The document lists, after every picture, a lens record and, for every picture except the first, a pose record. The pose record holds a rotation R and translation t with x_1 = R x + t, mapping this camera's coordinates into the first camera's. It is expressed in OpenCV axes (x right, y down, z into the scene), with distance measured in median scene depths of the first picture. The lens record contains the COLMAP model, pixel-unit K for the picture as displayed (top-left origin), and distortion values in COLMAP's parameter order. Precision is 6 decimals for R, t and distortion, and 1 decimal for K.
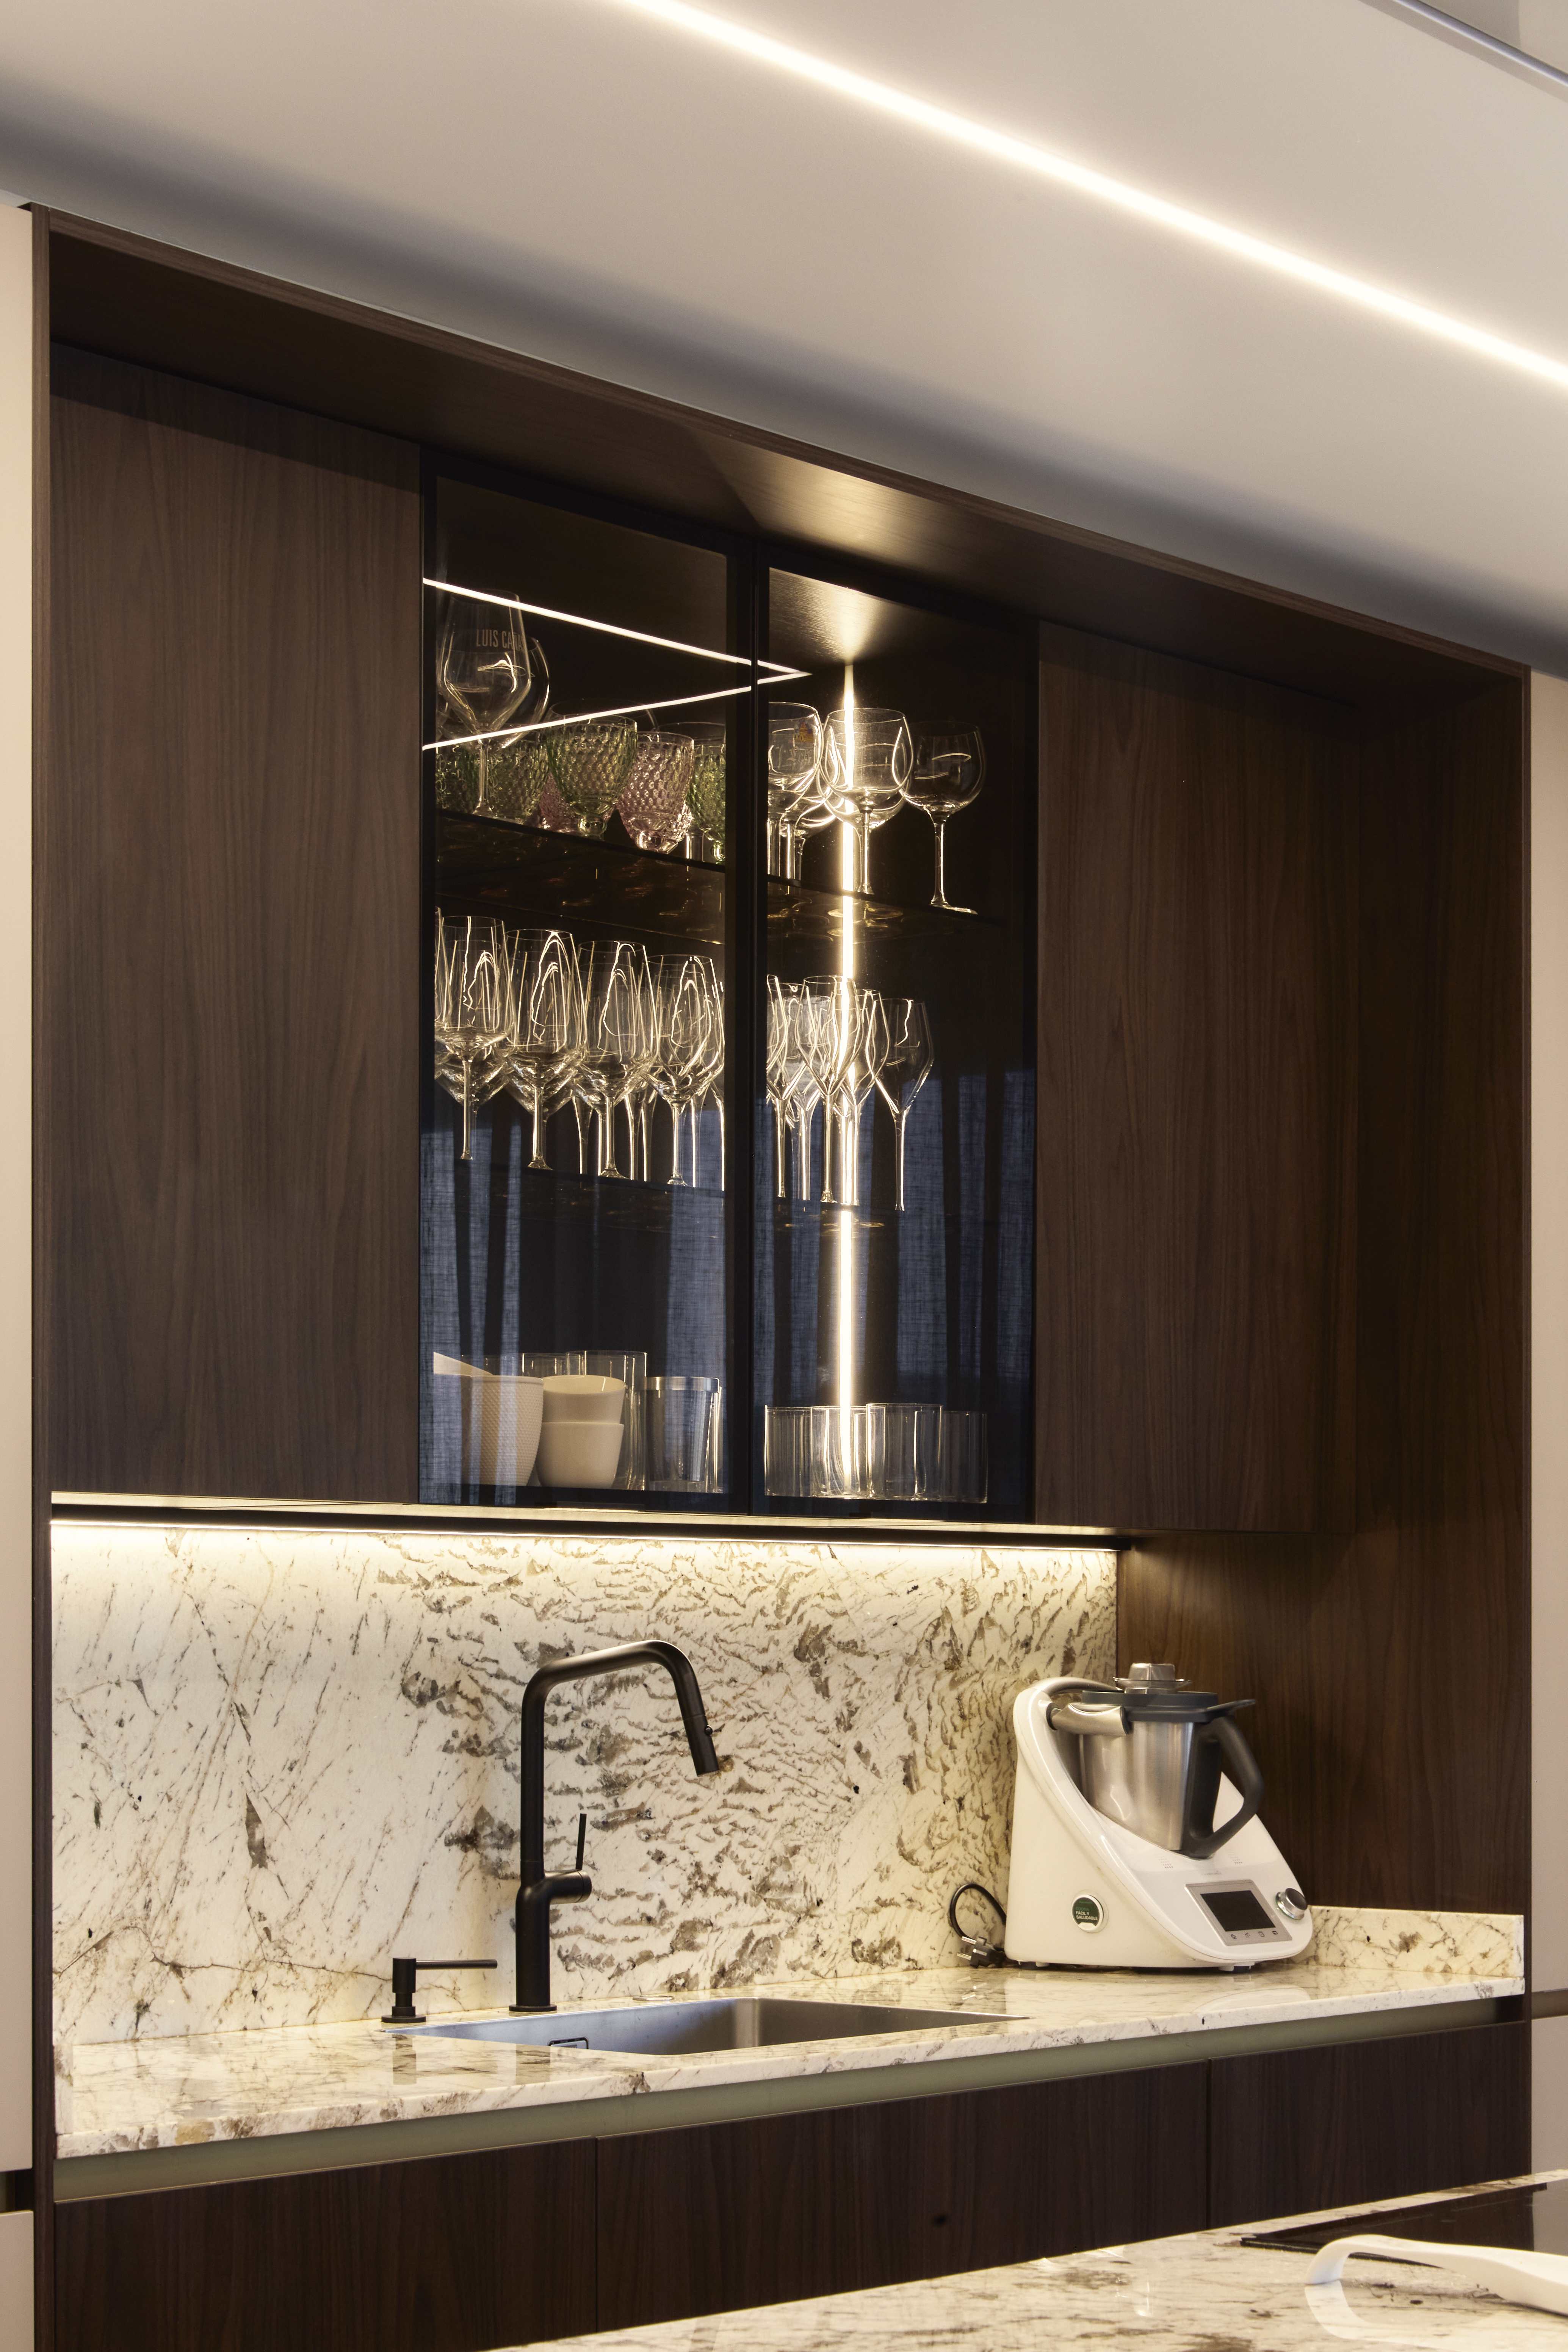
lens RADIAL K [[4311.3, 0, 780.0], [0, 4311.3, 1185.7], [0, 0, 1]] dist [-0.142375, 0.000000]
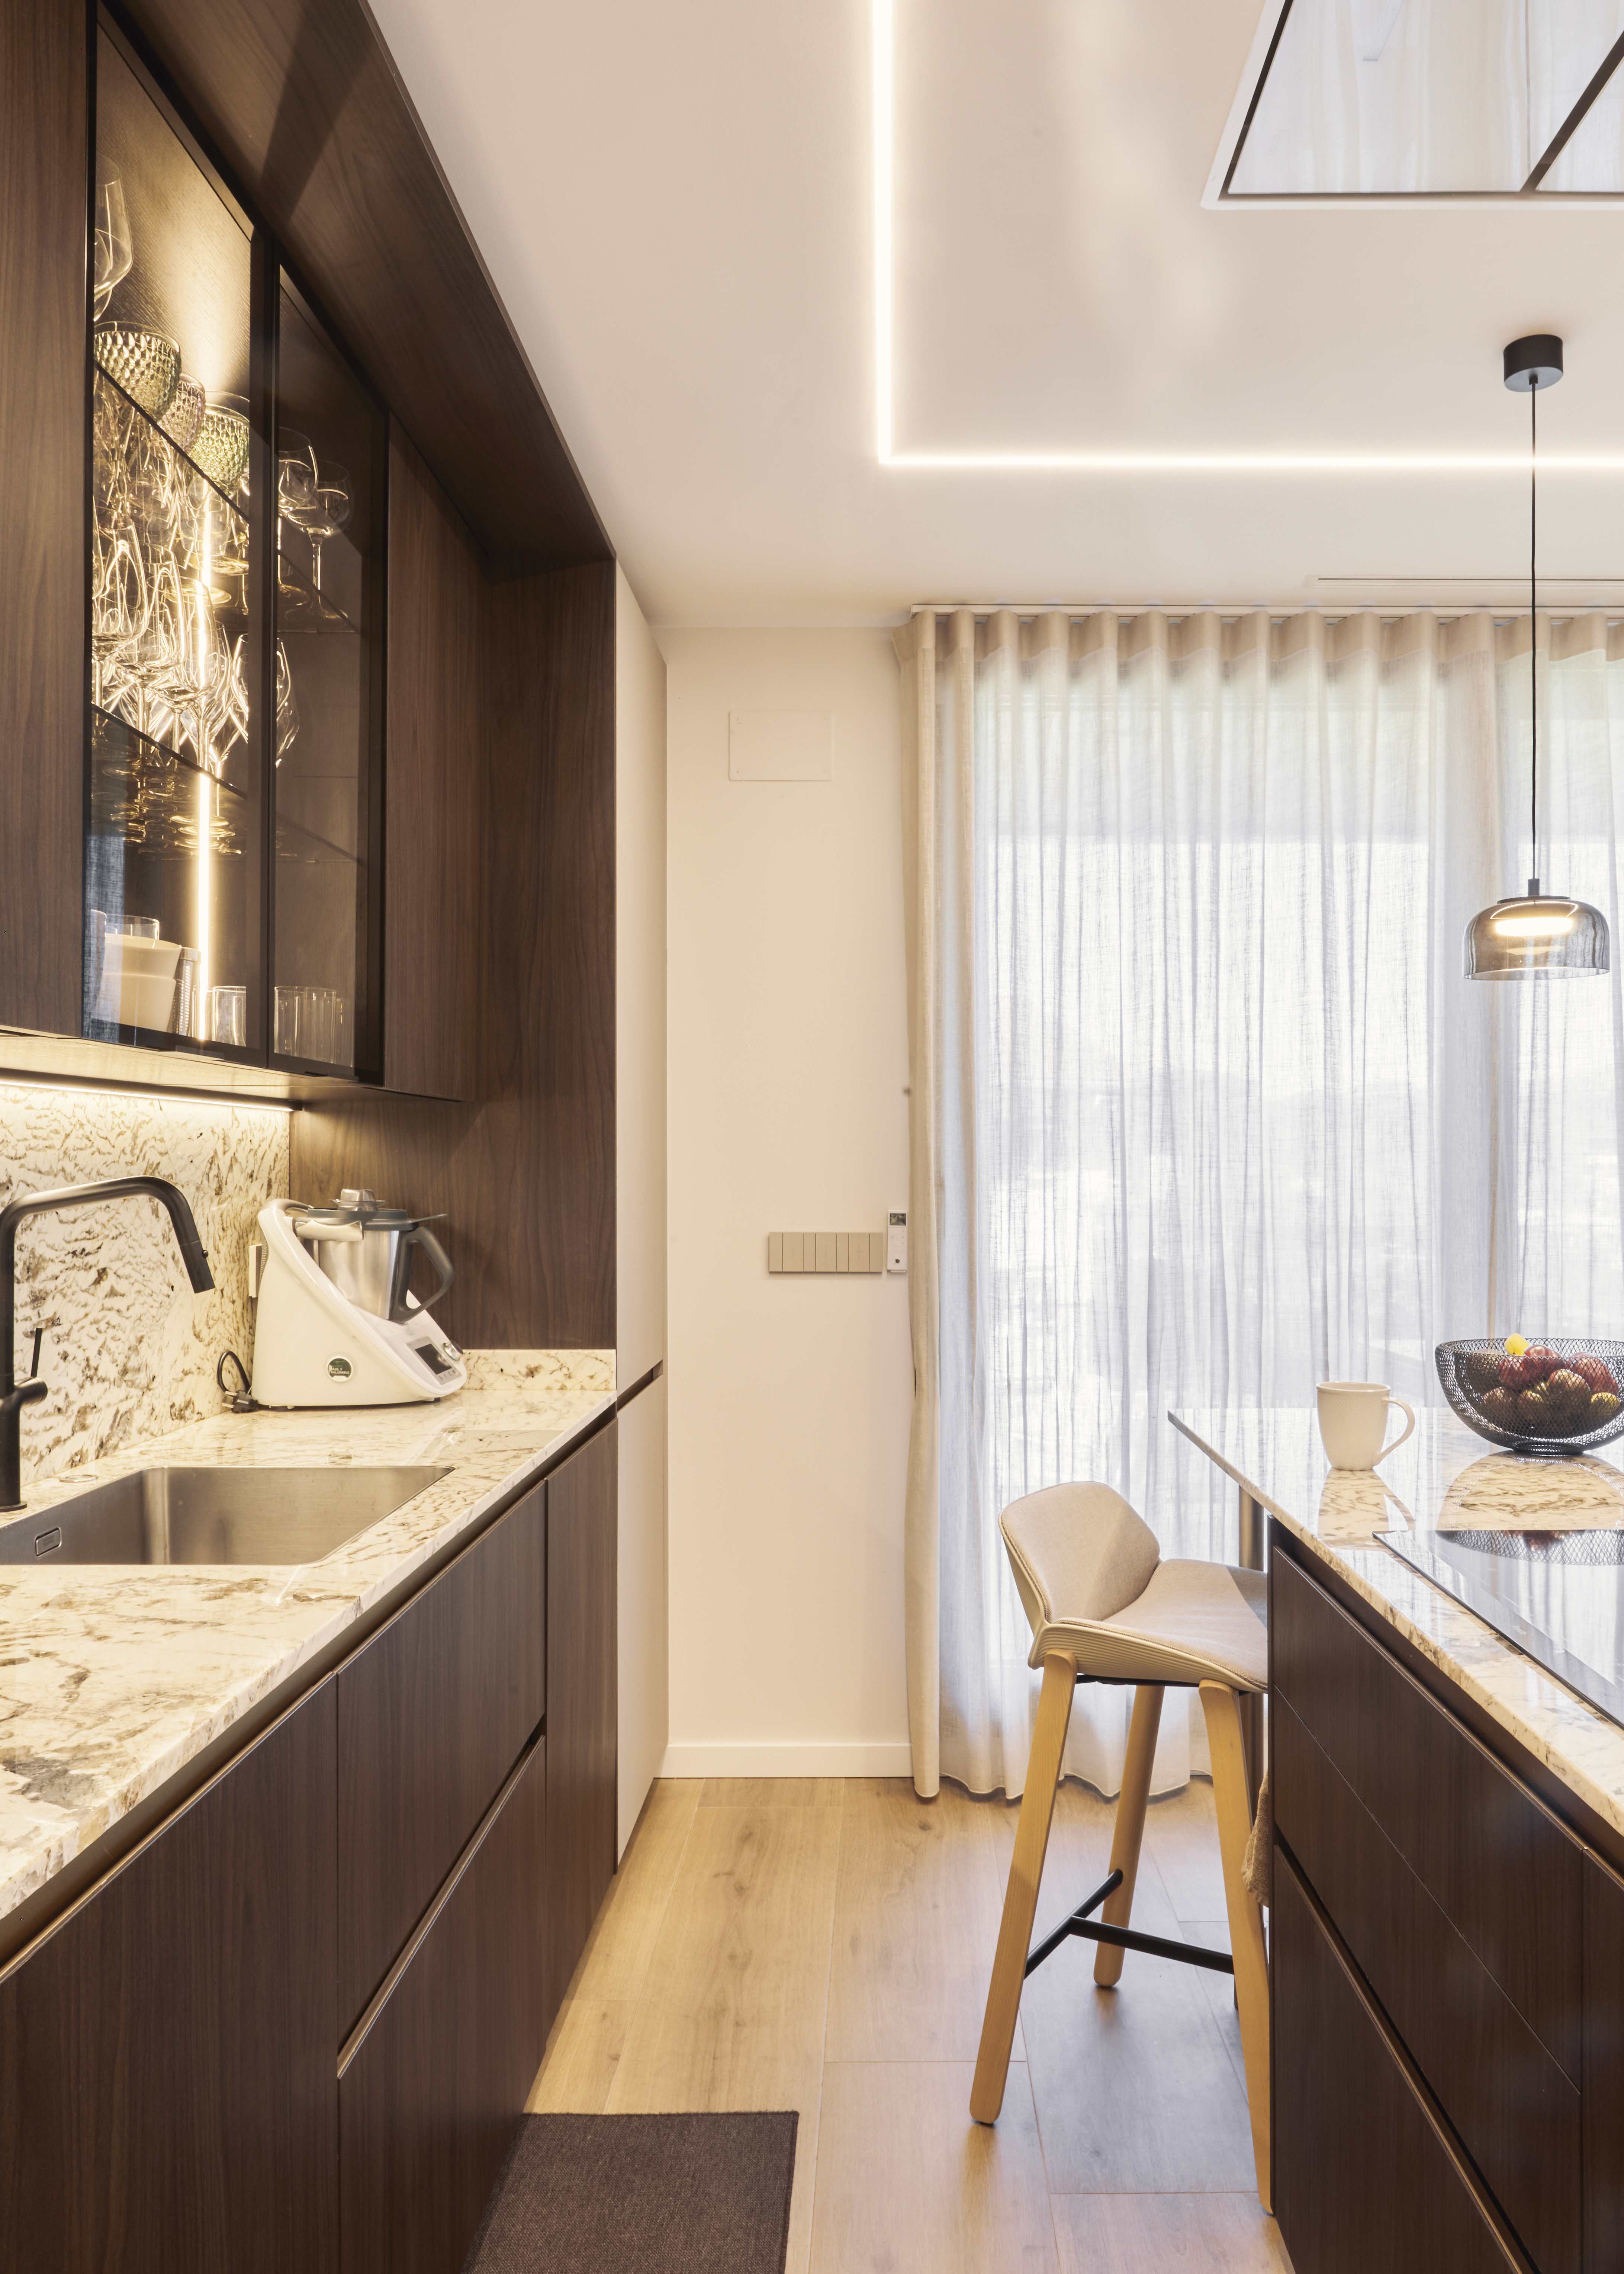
lens RADIAL K [[1716.7, 0, 883.6], [0, 1716.7, 1159.2], [0, 0, 1]] dist [0.026244, -0.000846]
pose [[0.748808, 0.002002, 0.662784, -0.167293], [-0.068812, 0.994826, 0.074739, 0.047938], [-0.659205, -0.101573, 0.745072, 0.473926]]
